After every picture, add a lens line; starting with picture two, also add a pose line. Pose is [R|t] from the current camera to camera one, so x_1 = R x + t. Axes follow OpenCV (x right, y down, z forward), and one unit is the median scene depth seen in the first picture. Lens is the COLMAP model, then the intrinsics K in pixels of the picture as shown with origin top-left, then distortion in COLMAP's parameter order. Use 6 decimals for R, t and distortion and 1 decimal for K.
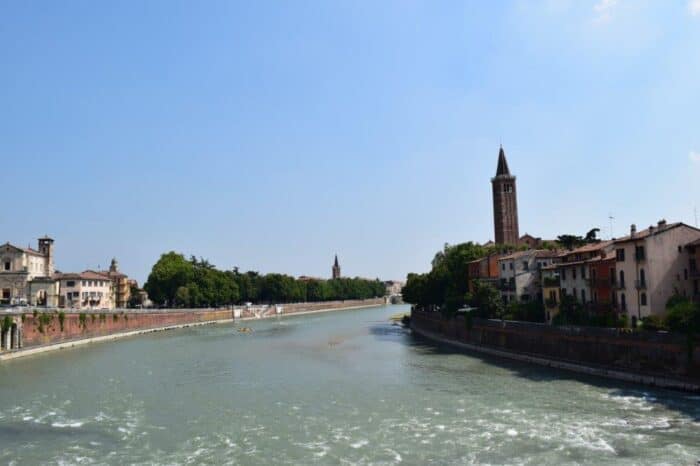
lens RADIAL K [[554.0, 0, 346.8], [0, 554.0, 245.1], [0, 0, 1]] dist [-0.093019, 0.013364]
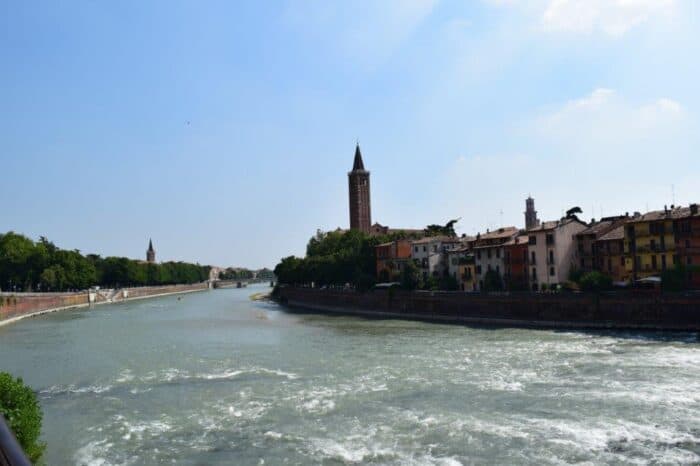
lens RADIAL K [[554.0, 0, 346.8], [0, 554.0, 245.1], [0, 0, 1]] dist [-0.093019, 0.013364]
pose [[0.927715, 0.012820, 0.373070, -0.162057], [-0.021975, 0.999552, 0.020298, 0.004077], [-0.372643, -0.027029, 0.927581, -0.048138]]
